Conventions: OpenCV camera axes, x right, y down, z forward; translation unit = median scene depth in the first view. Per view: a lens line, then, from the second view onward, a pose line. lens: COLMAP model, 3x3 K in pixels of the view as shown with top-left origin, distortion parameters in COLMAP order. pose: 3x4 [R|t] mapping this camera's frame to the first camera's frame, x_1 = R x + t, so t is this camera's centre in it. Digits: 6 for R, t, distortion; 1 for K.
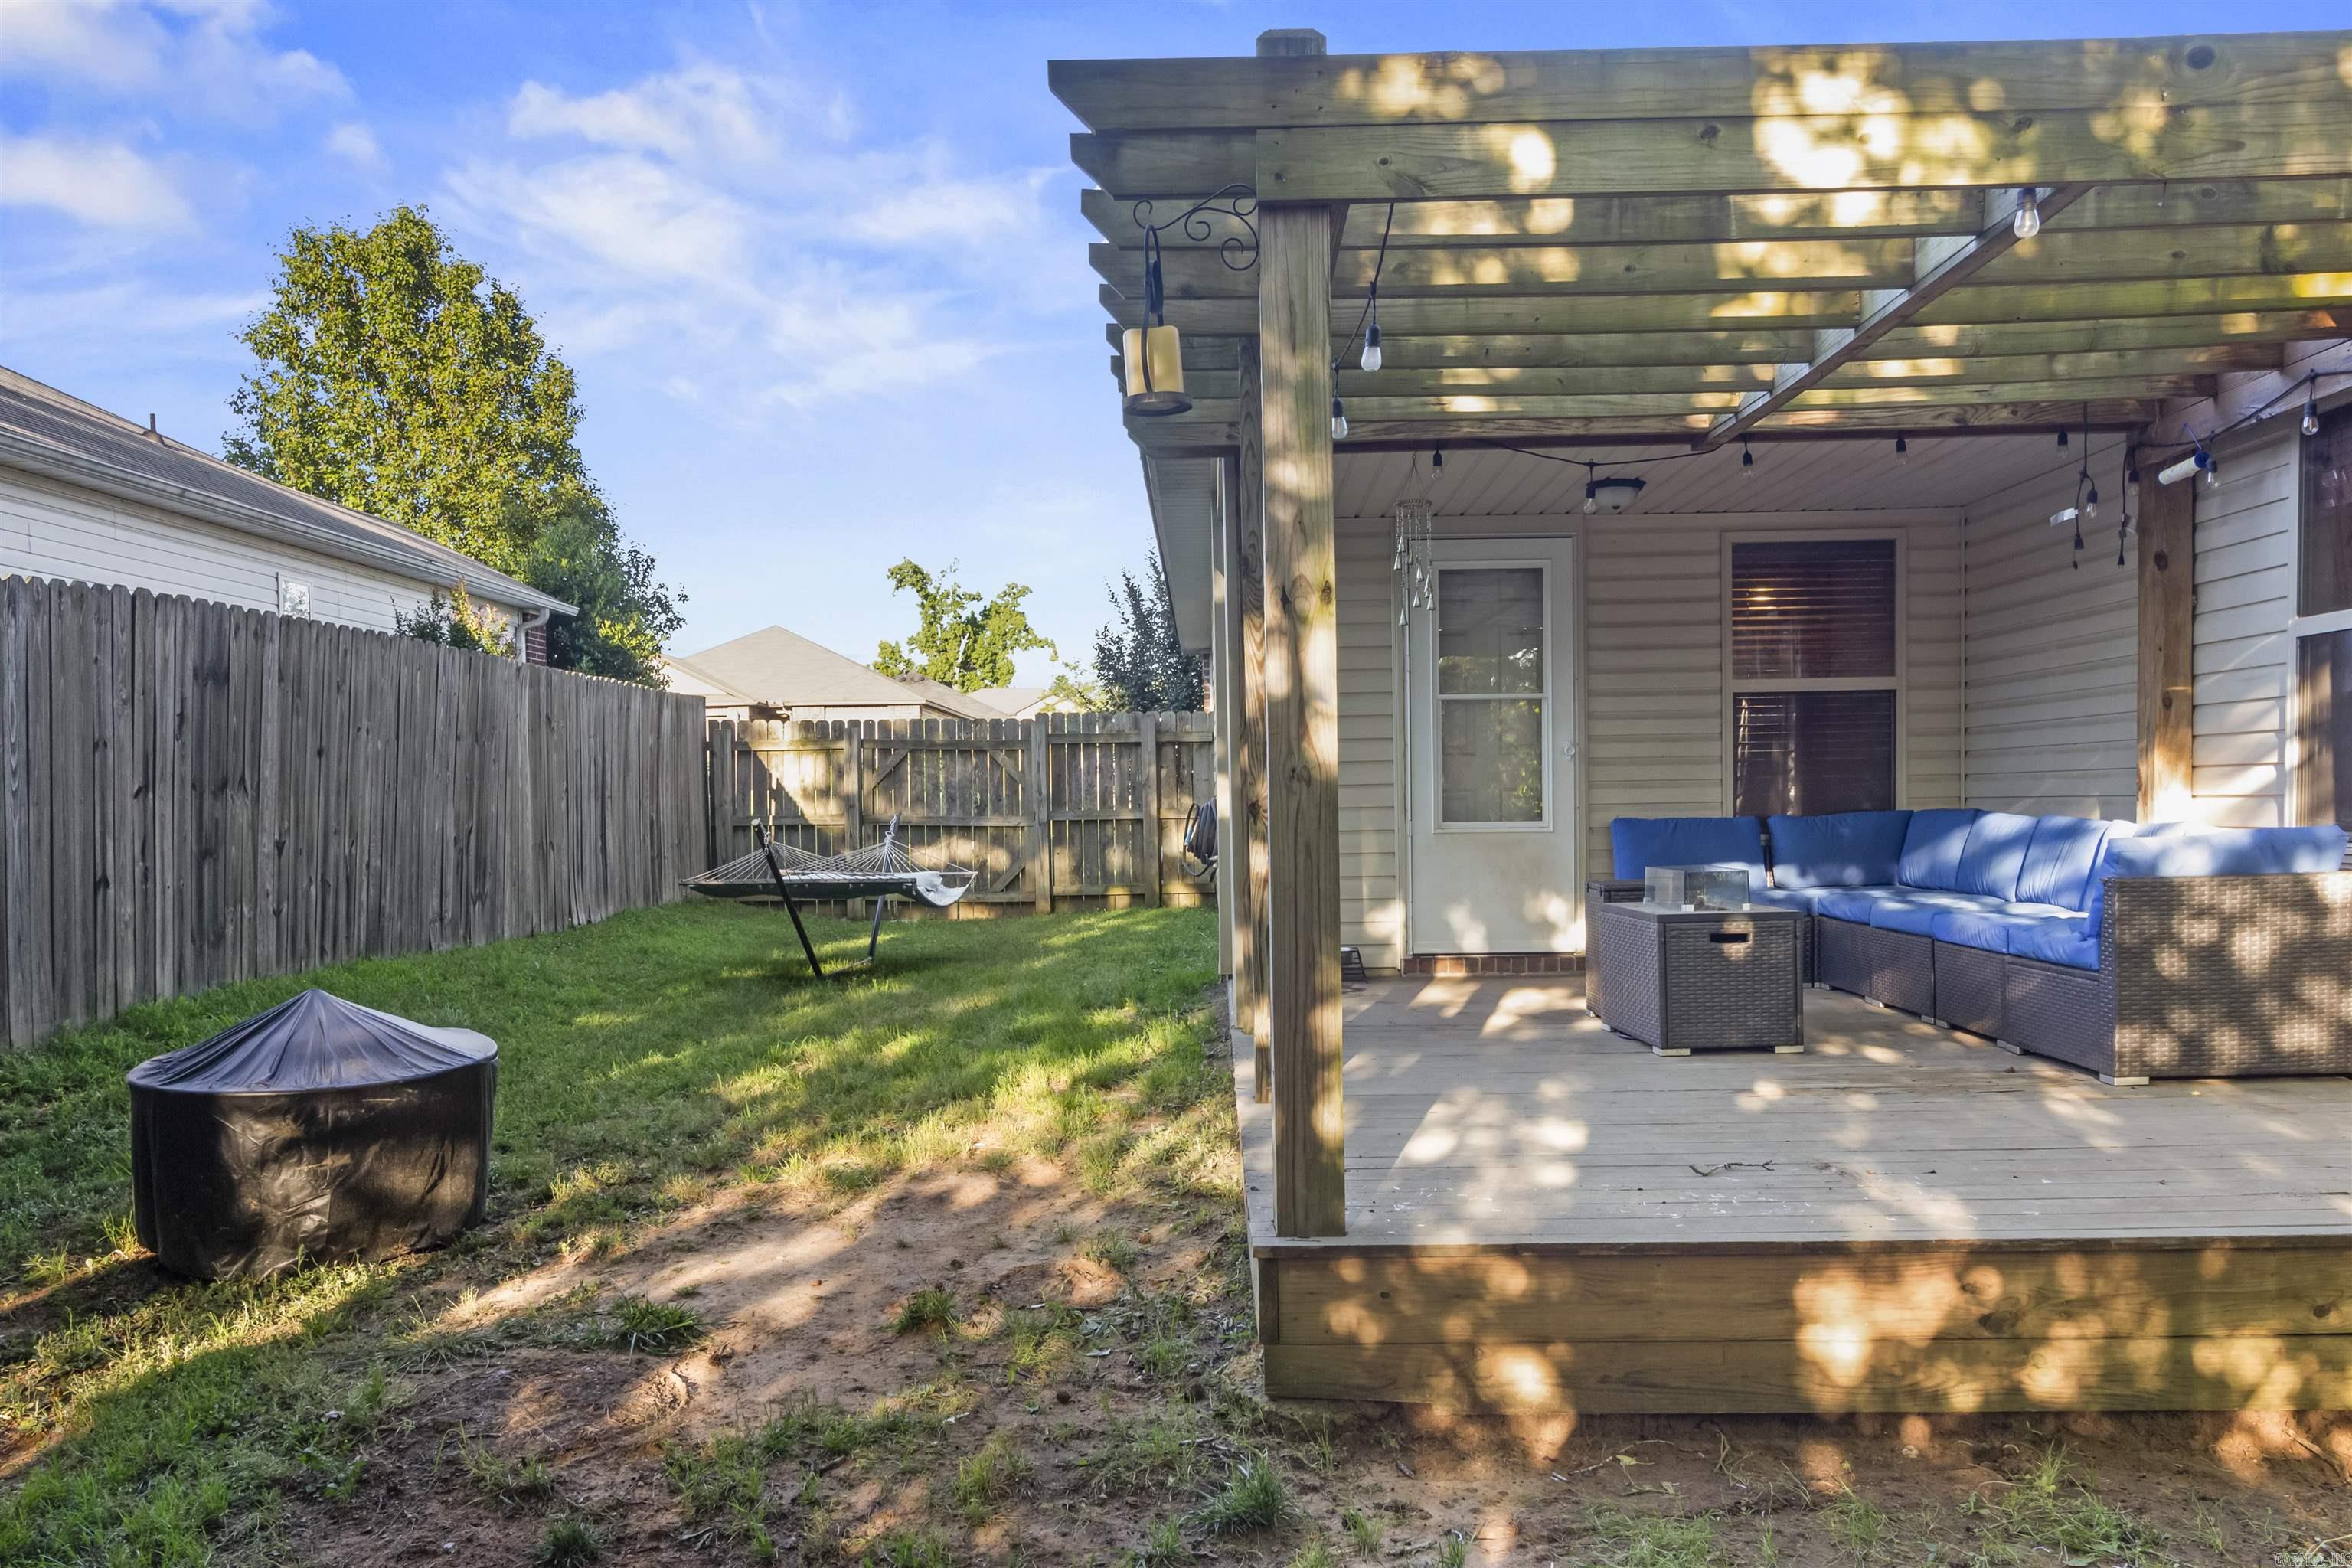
lens RADIAL K [[1670.2, 0, 1176.0], [0, 1670.2, 784.0], [0, 0, 1]] dist [0.000737, 0.003061]
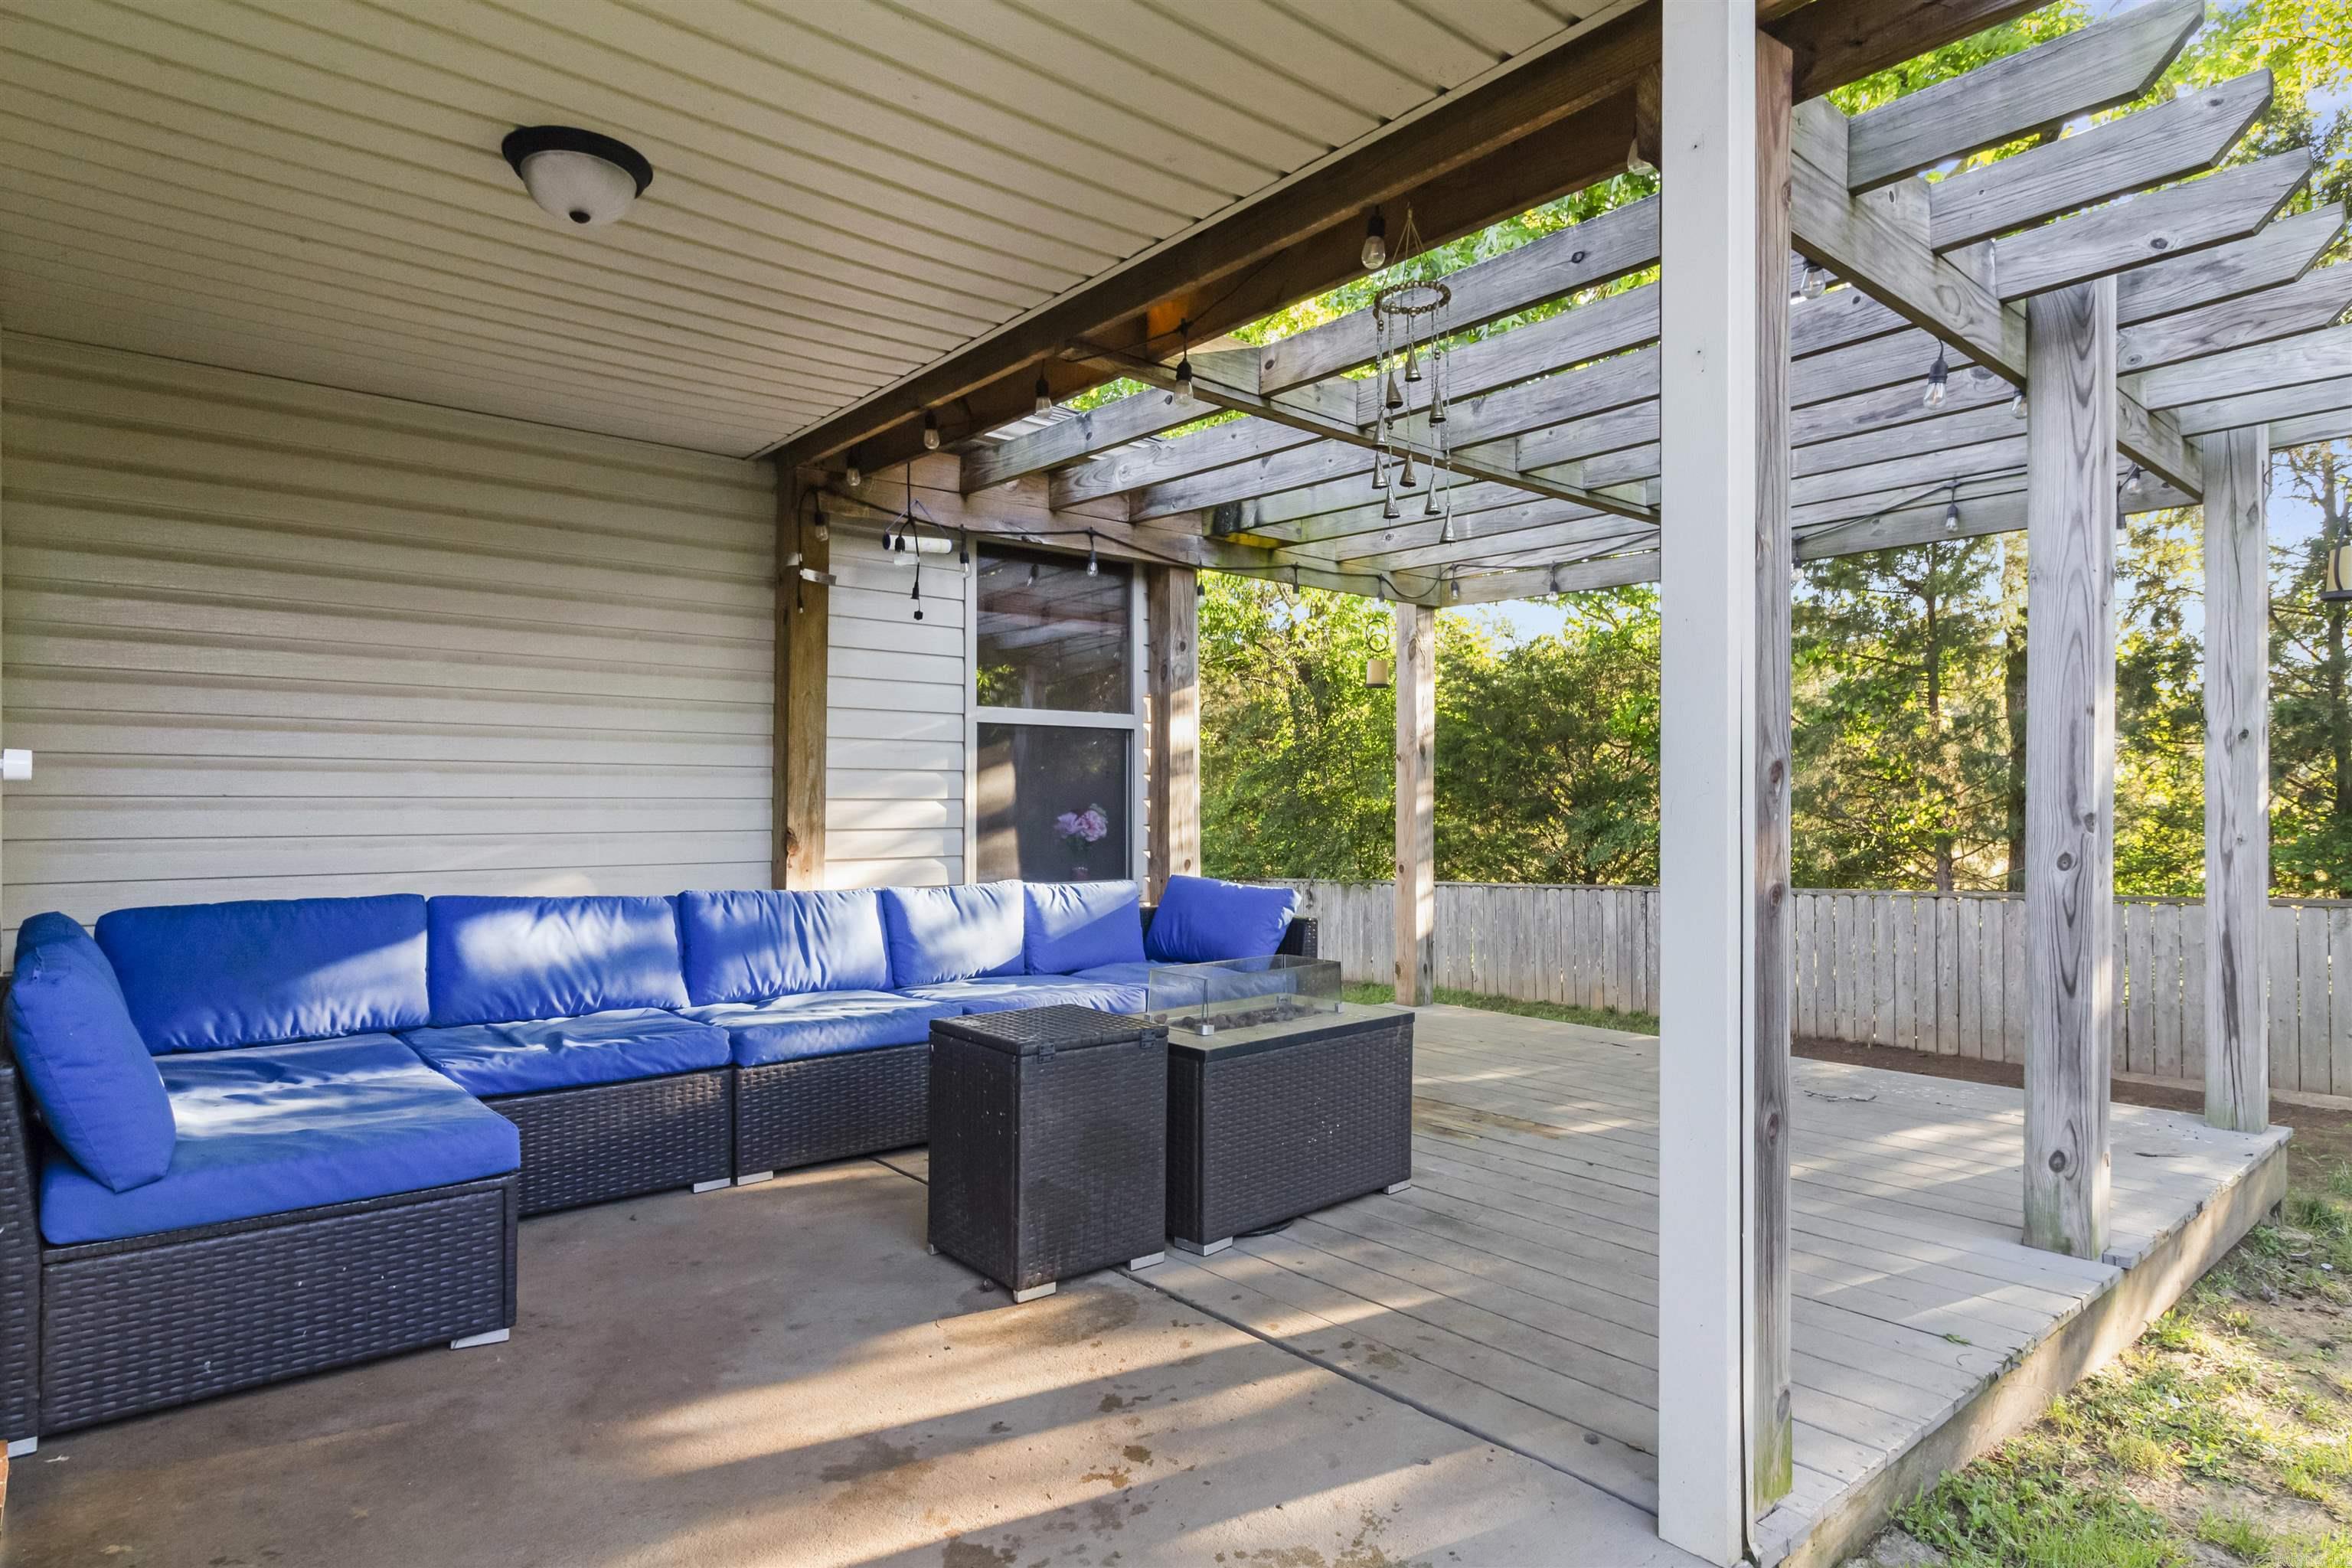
lens RADIAL K [[1333.3, 0, 1176.0], [0, 1333.3, 784.0], [0, 0, 1]] dist [-0.000896, -0.000171]
pose [[-0.663146, 0.019951, 0.748224, -0.149365], [0.004939, 0.999740, -0.022280, -0.029644], [-0.748473, -0.011079, -0.663072, 1.864509]]
